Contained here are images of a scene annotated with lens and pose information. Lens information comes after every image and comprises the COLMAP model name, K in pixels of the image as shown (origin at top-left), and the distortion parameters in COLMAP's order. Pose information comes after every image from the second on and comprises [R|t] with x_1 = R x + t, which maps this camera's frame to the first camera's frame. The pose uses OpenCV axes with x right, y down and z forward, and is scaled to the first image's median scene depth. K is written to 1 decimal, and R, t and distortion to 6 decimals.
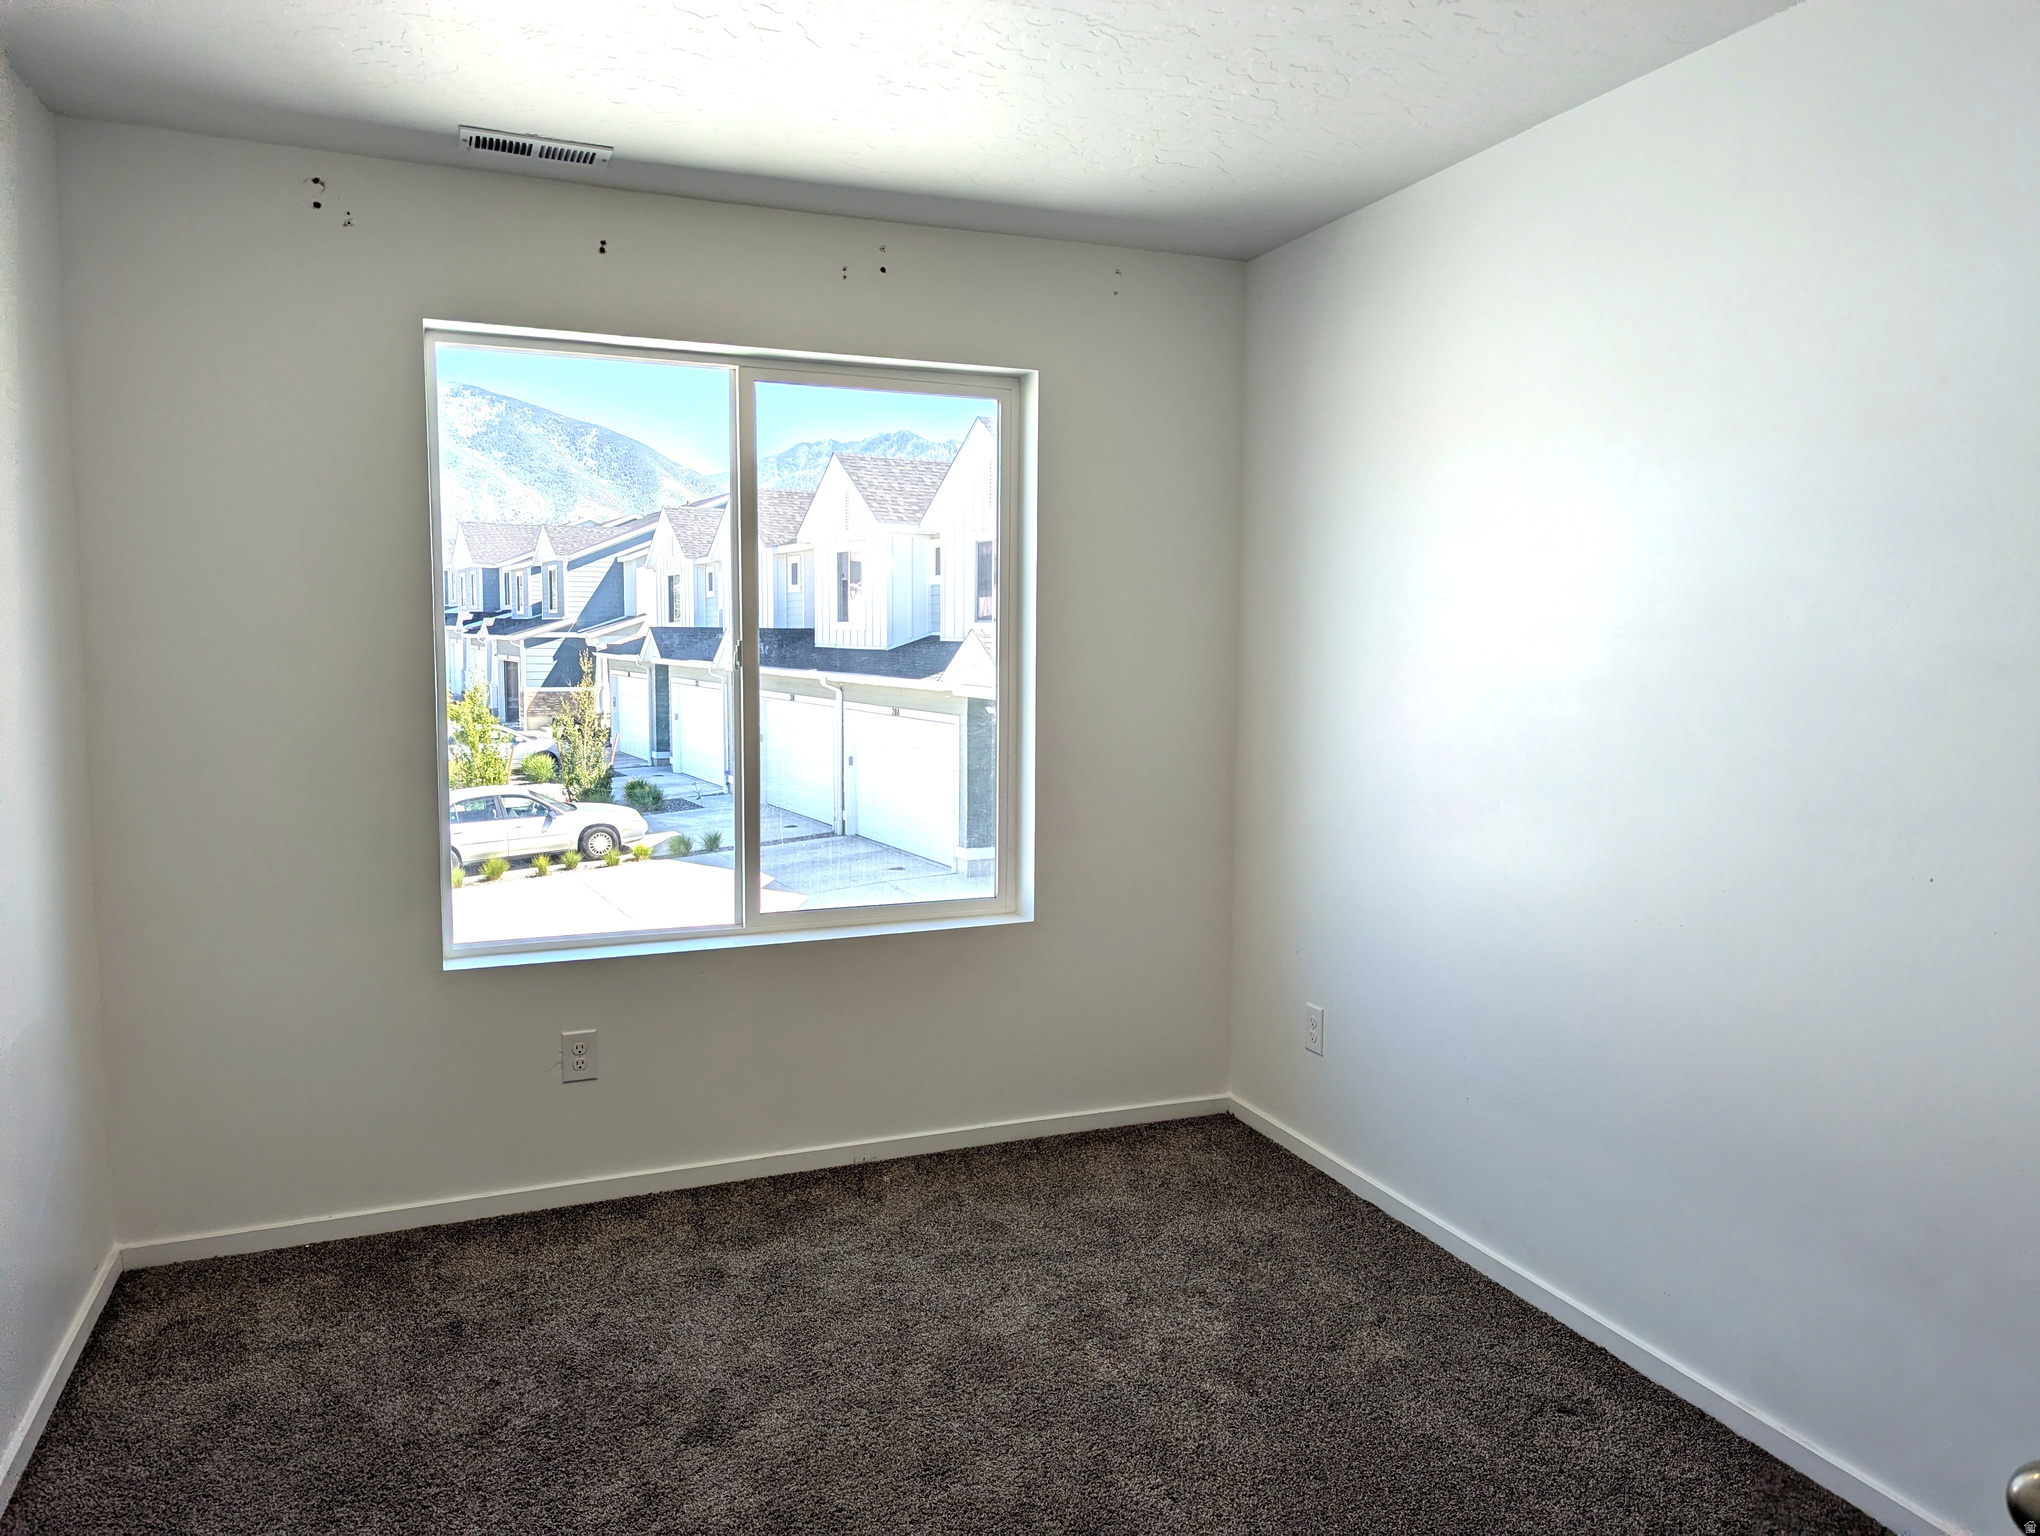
lens RADIAL K [[1415.5, 0, 1022.3], [0, 1415.5, 734.9], [0, 0, 1]] dist [0.002044, 0.000536]
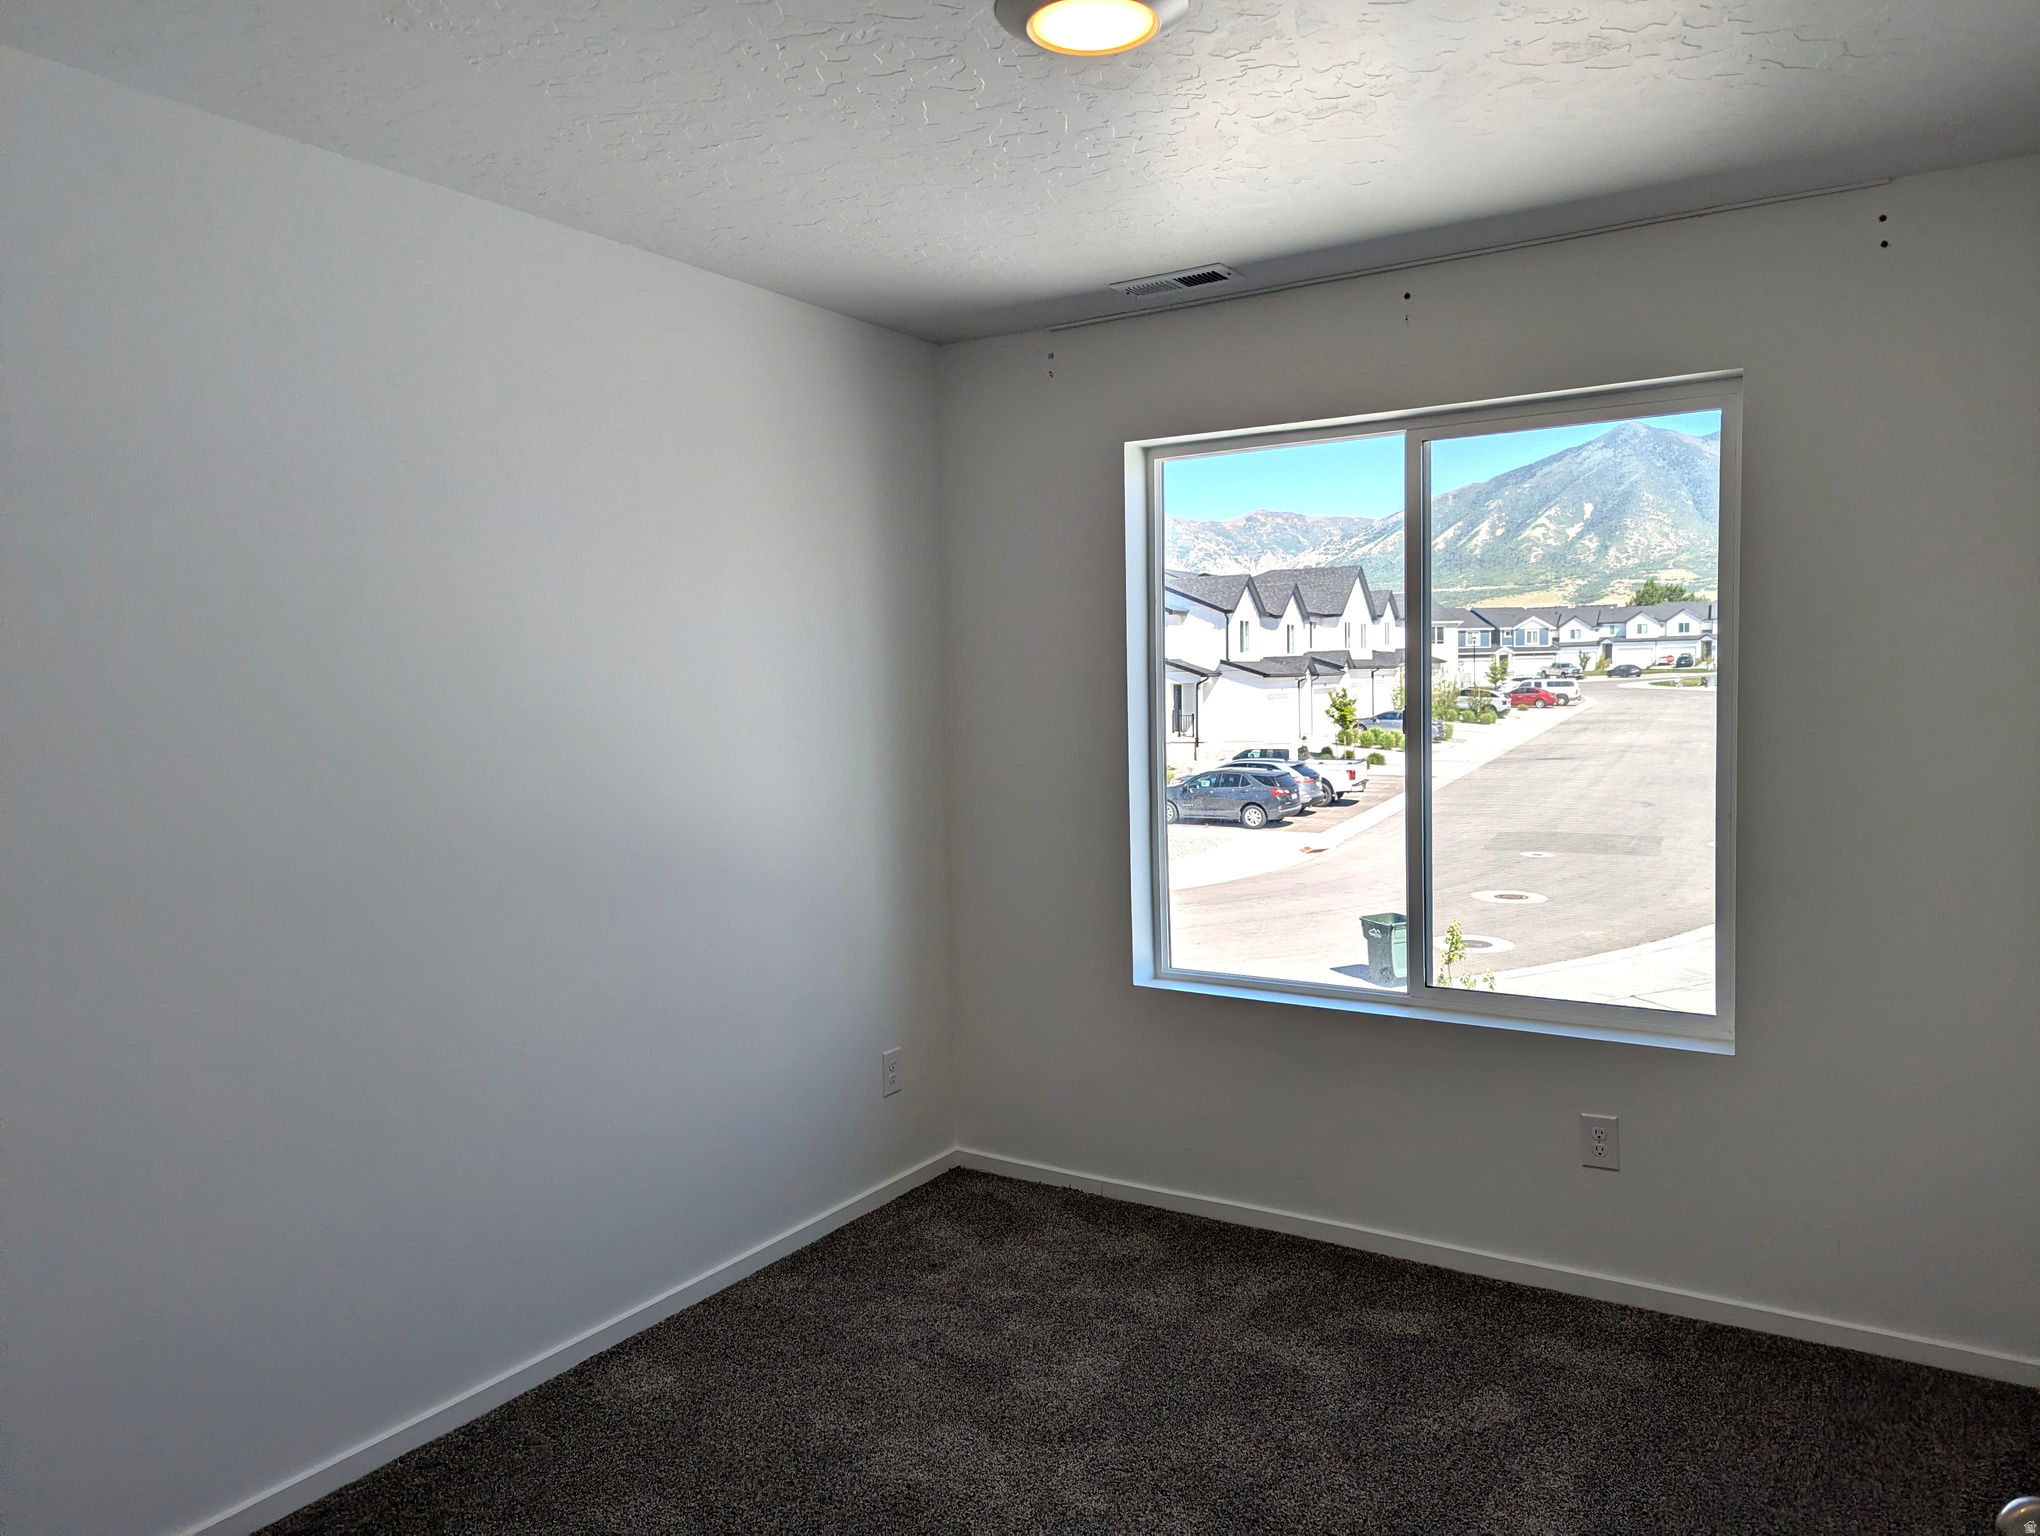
lens RADIAL K [[1435.4, 0, 1020.0], [0, 1435.4, 768.0], [0, 0, 1]] dist [0.063666, -0.060074]
pose [[0.561534, 0.025513, -0.827060, 0.487486], [-0.045201, 0.998978, 0.000127, -0.012188], [0.826218, 0.037313, 0.562113, 0.217218]]
